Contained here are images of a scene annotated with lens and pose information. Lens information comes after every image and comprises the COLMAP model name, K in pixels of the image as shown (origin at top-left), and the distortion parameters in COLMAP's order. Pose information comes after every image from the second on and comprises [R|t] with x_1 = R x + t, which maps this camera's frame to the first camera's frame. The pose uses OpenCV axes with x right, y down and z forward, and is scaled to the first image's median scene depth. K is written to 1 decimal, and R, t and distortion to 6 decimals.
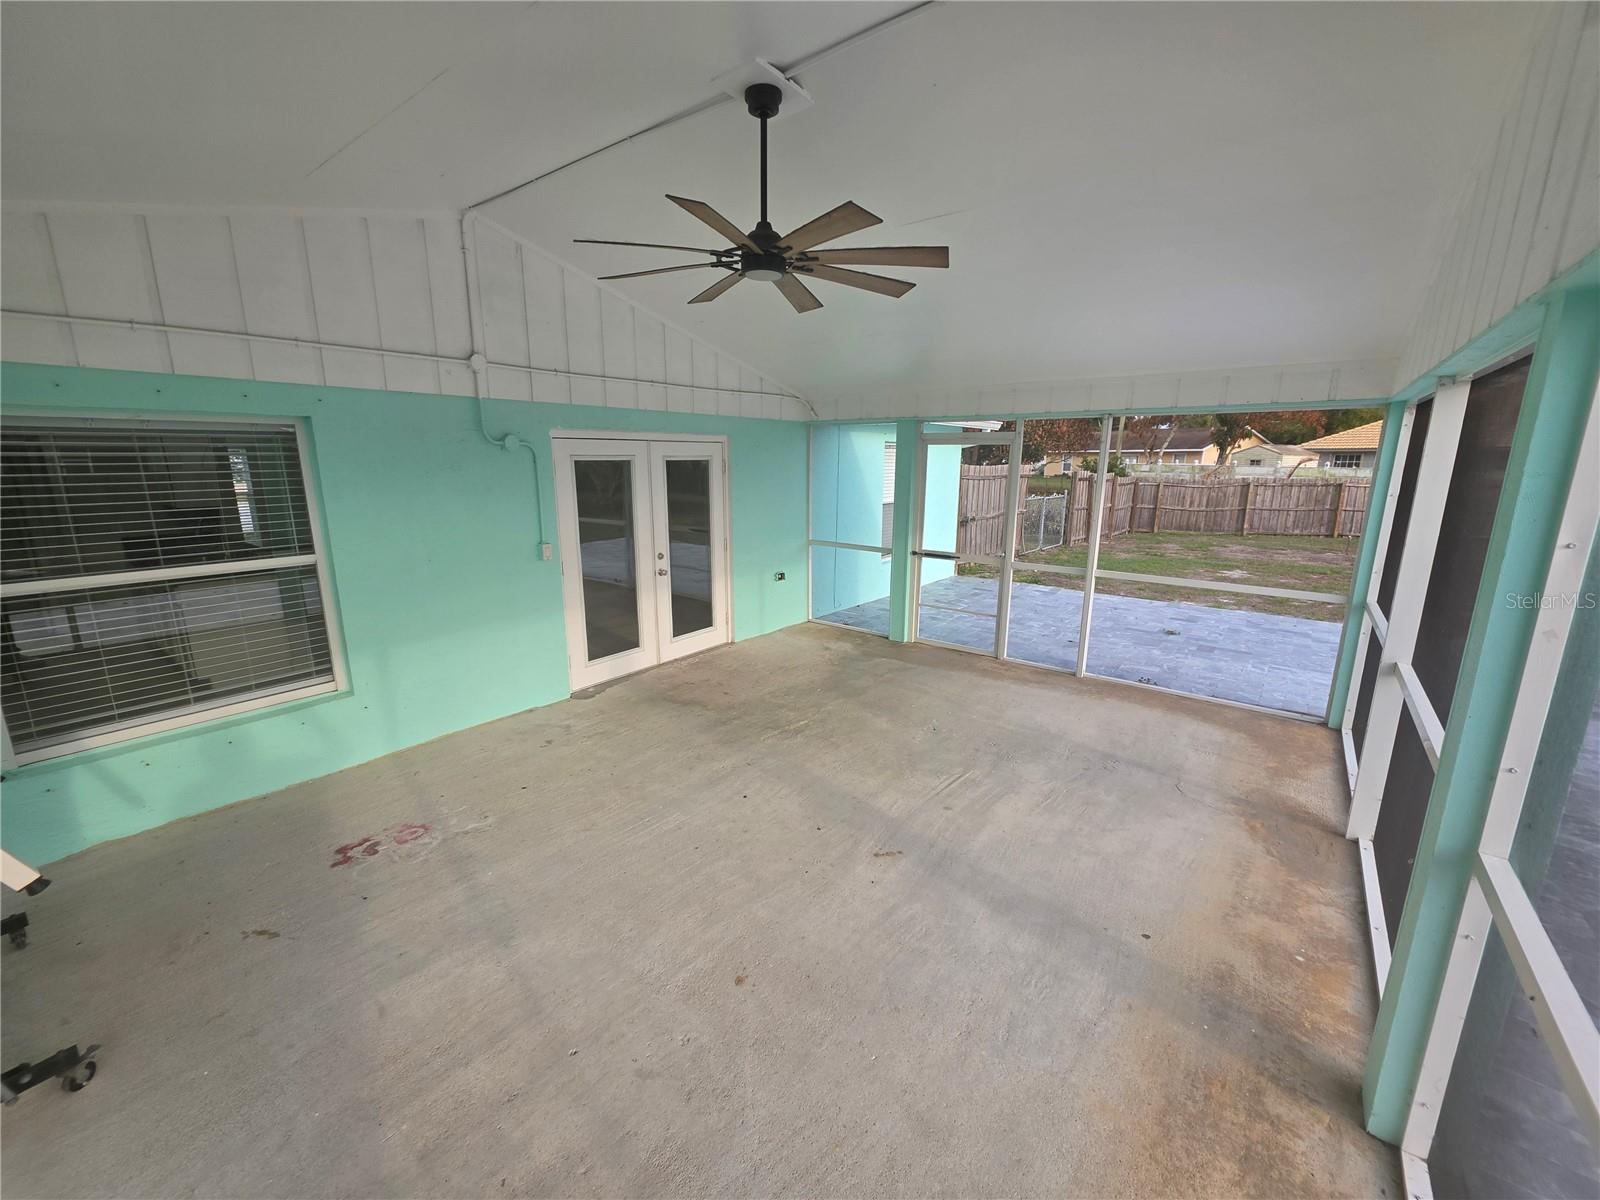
lens RADIAL K [[642.7, 0, 802.3], [0, 642.7, 601.5], [0, 0, 1]] dist [0.000749, -0.000788]
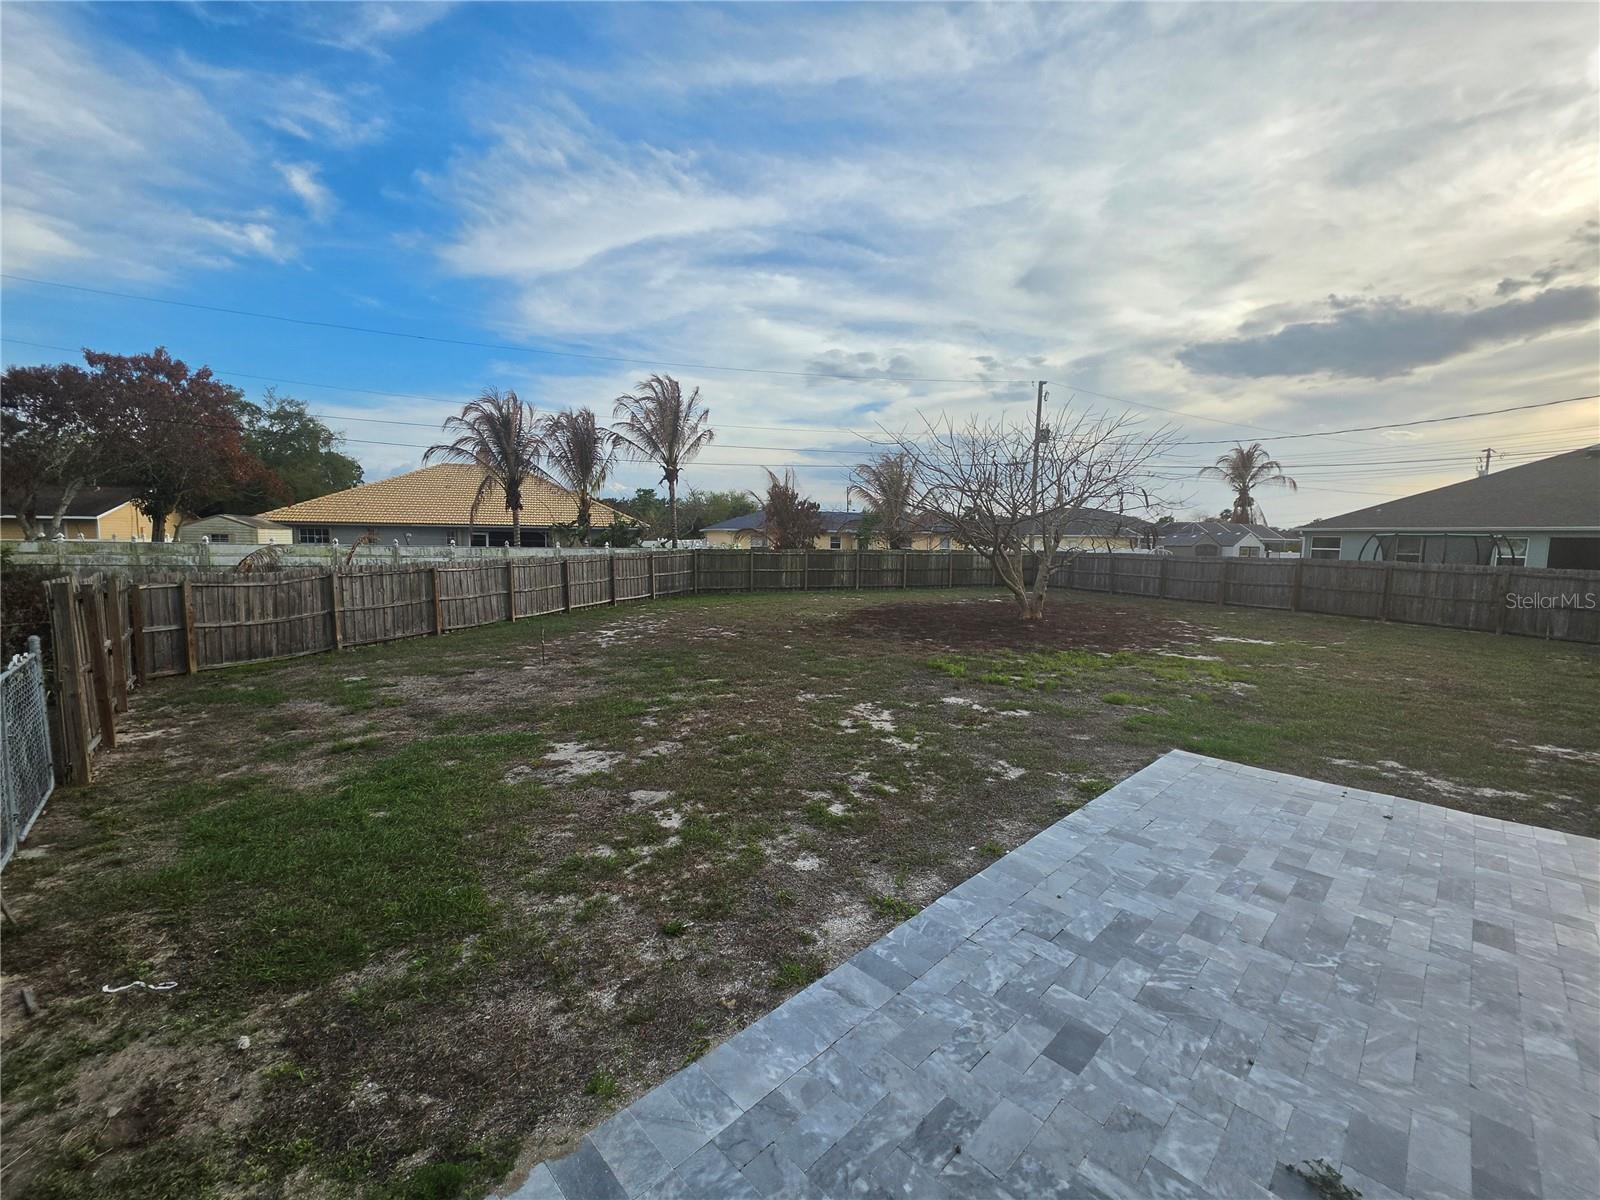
lens RADIAL K [[642.7, 0, 801.4], [0, 642.7, 599.4], [0, 0, 1]] dist [0.000749, -0.000788]
pose [[0.143169, -0.094100, 0.985215, 0.101636], [0.200772, 0.977533, 0.064191, -0.101877], [-0.969120, 0.188613, 0.158845, 0.418103]]
